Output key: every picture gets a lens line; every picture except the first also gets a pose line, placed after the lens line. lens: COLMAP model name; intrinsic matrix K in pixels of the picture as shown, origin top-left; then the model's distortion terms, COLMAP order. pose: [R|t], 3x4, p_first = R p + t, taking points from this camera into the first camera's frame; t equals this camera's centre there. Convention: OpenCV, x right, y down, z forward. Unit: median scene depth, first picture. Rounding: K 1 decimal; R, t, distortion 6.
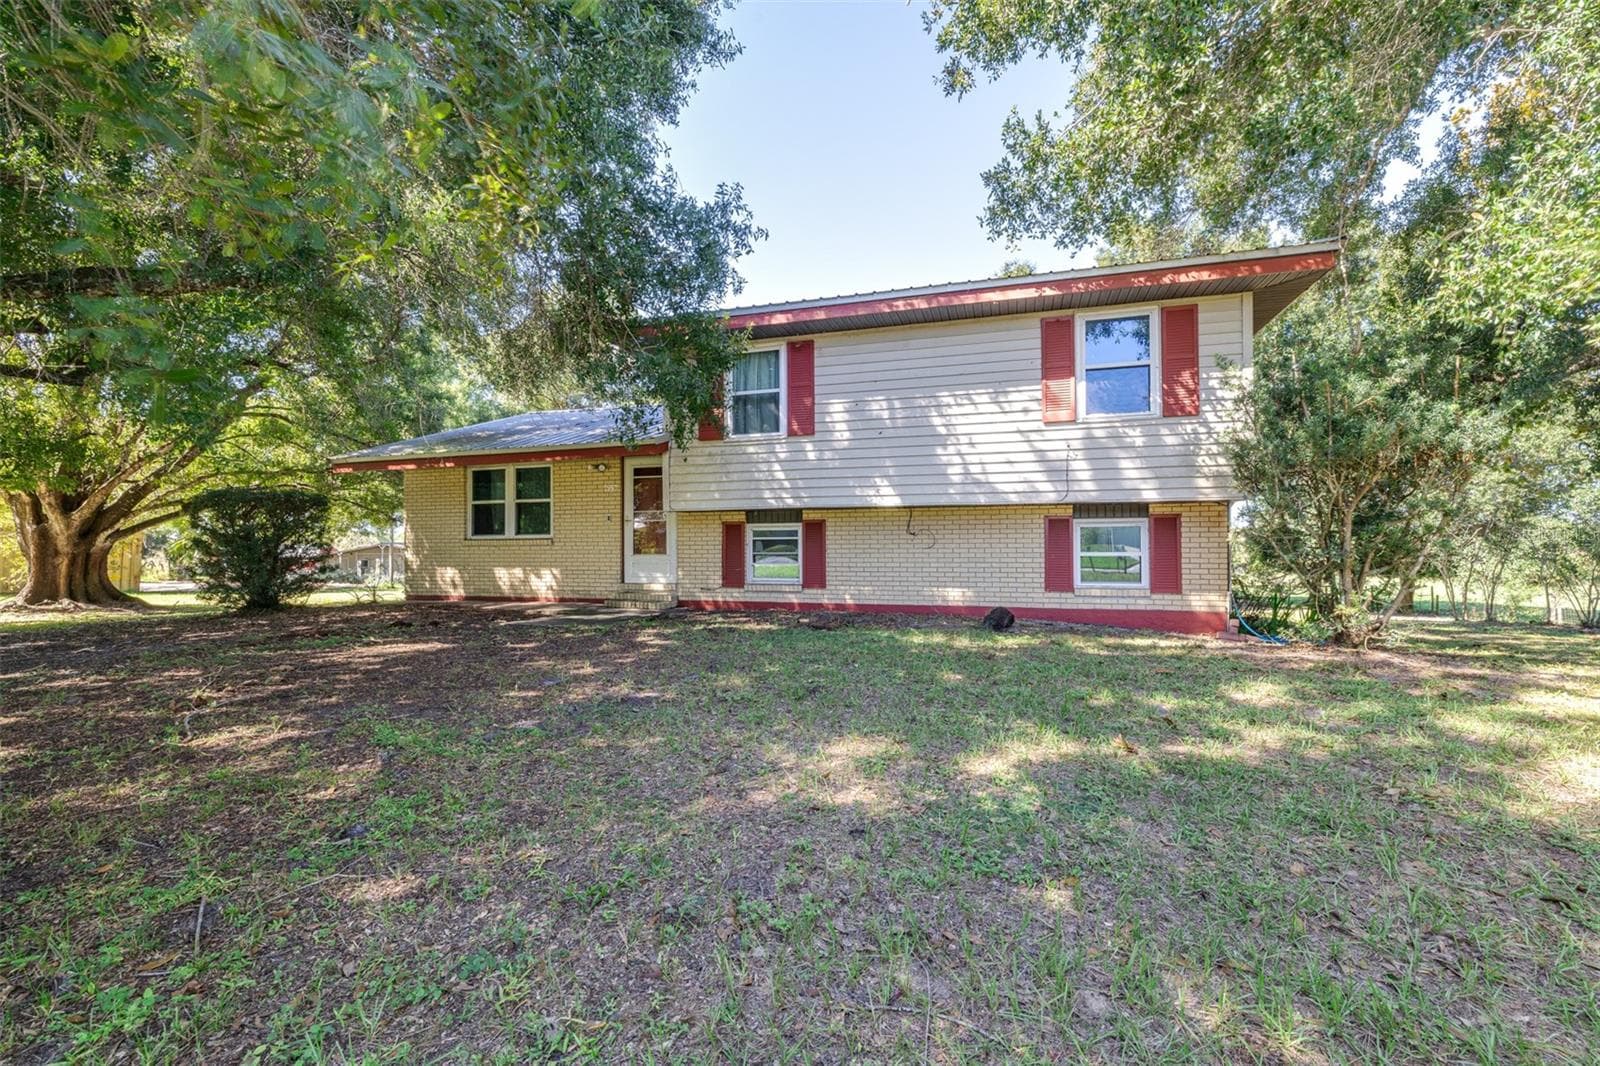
lens RADIAL K [[705.1, 0, 800.7], [0, 705.1, 555.4], [0, 0, 1]] dist [-0.001887, -0.000212]
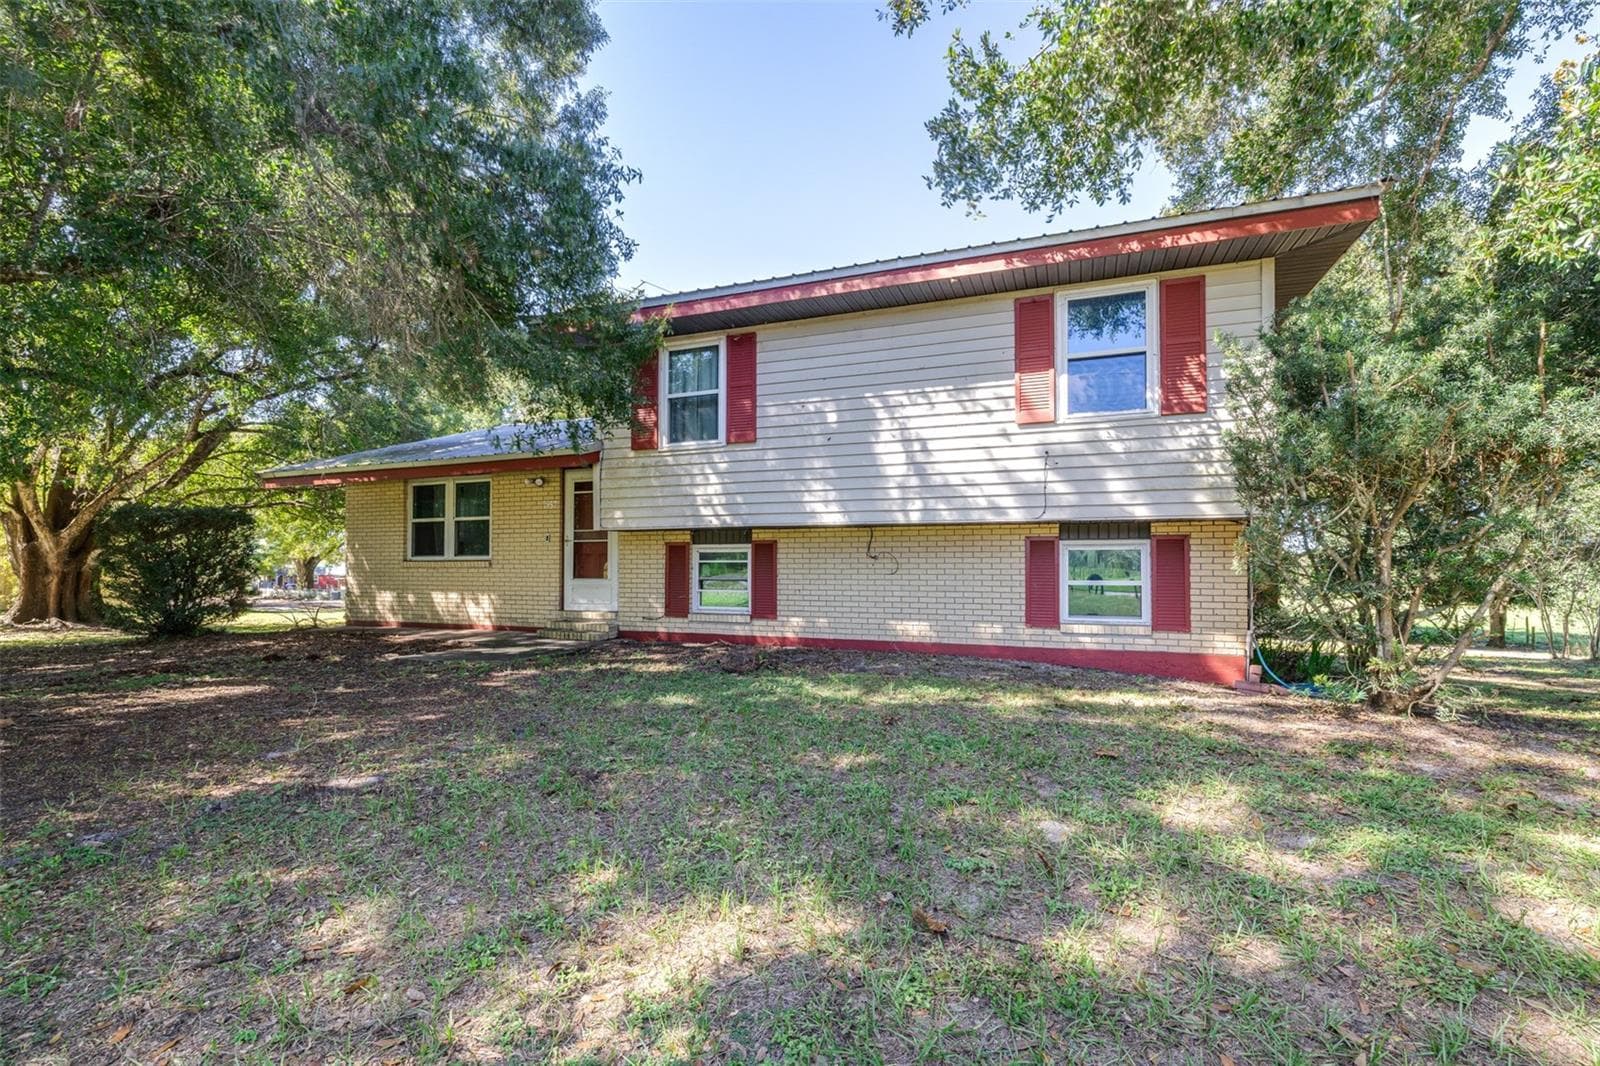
lens RADIAL K [[715.1, 0, 803.6], [0, 715.1, 566.6], [0, 0, 1]] dist [-0.000513, 0.000039]
pose [[0.997794, 0.004918, -0.066206, 0.128367], [-0.005689, 0.999918, -0.011454, -0.008529], [0.066144, 0.011806, 0.997740, 0.124372]]
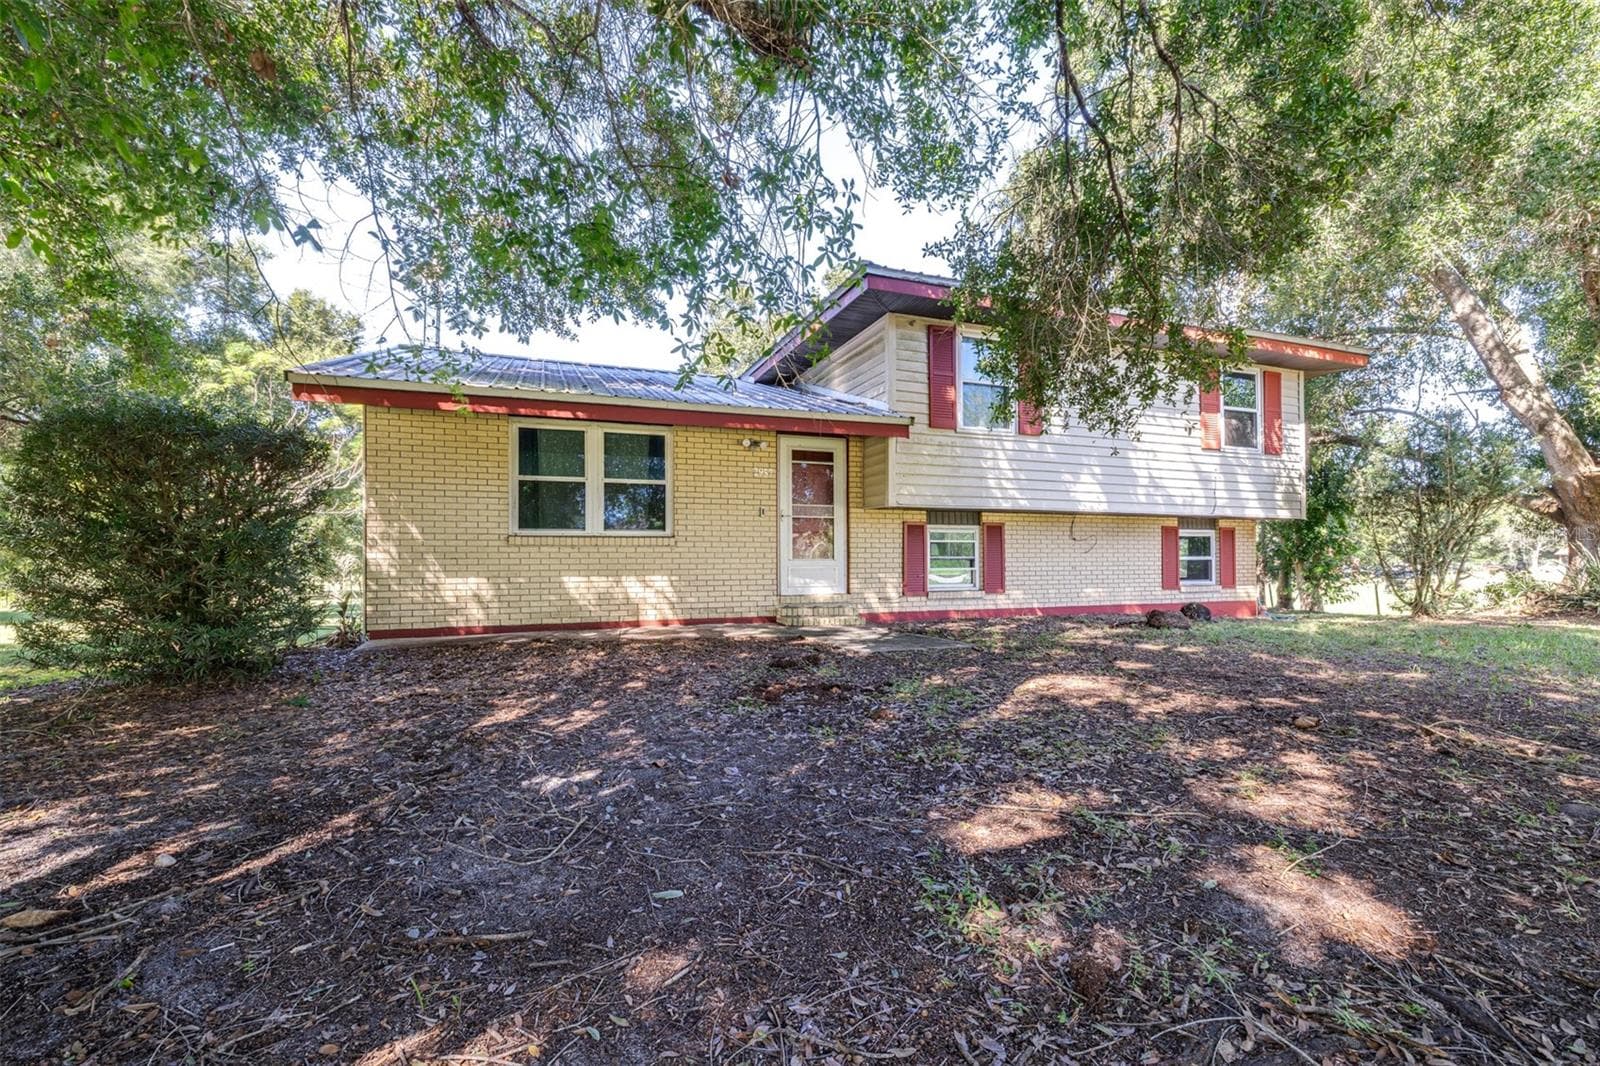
lens RADIAL K [[715.1, 0, 803.6], [0, 715.1, 566.6], [0, 0, 1]] dist [-0.000513, 0.000039]
pose [[0.783054, -0.005135, 0.621932, -0.811502], [0.001351, 0.999978, 0.006555, 0.003016], [-0.621952, -0.004293, 0.783044, 0.399585]]
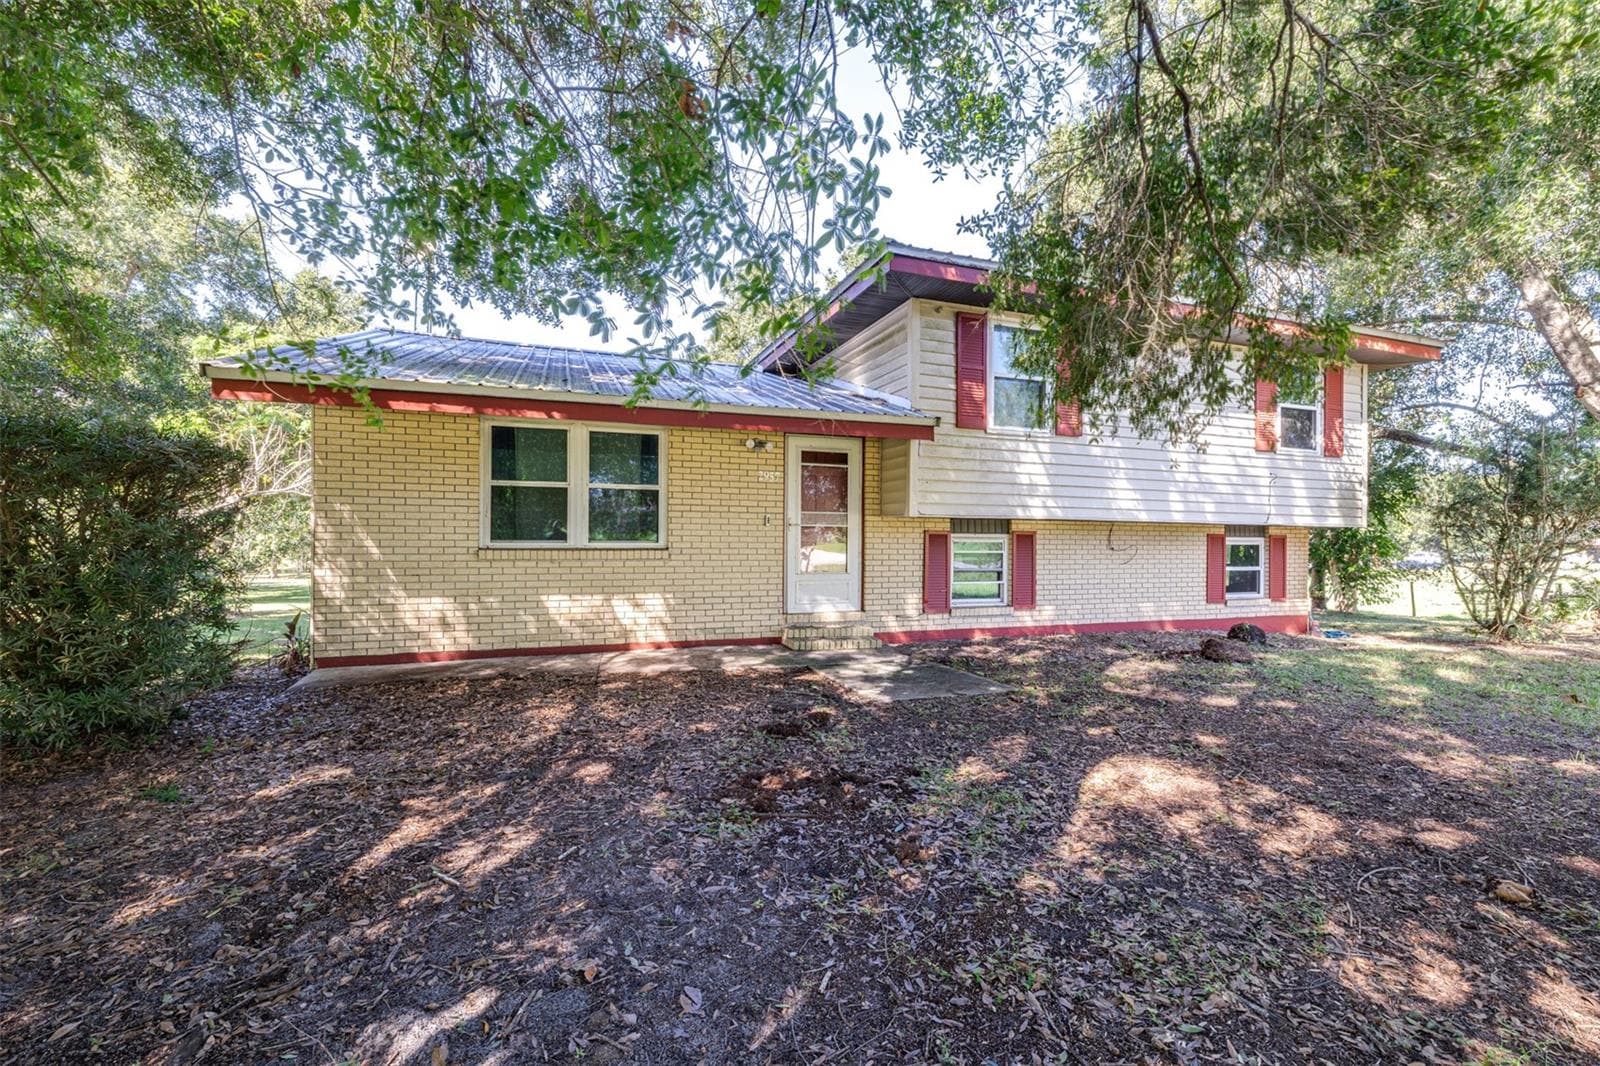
lens RADIAL K [[726.3, 0, 810.6], [0, 726.3, 561.8], [0, 0, 1]] dist [-0.000517, 0.000016]
pose [[0.787548, -0.005646, 0.616228, -0.759060], [-0.007522, 0.999795, 0.018773, -0.028493], [-0.616208, -0.019419, 0.787344, 0.461086]]
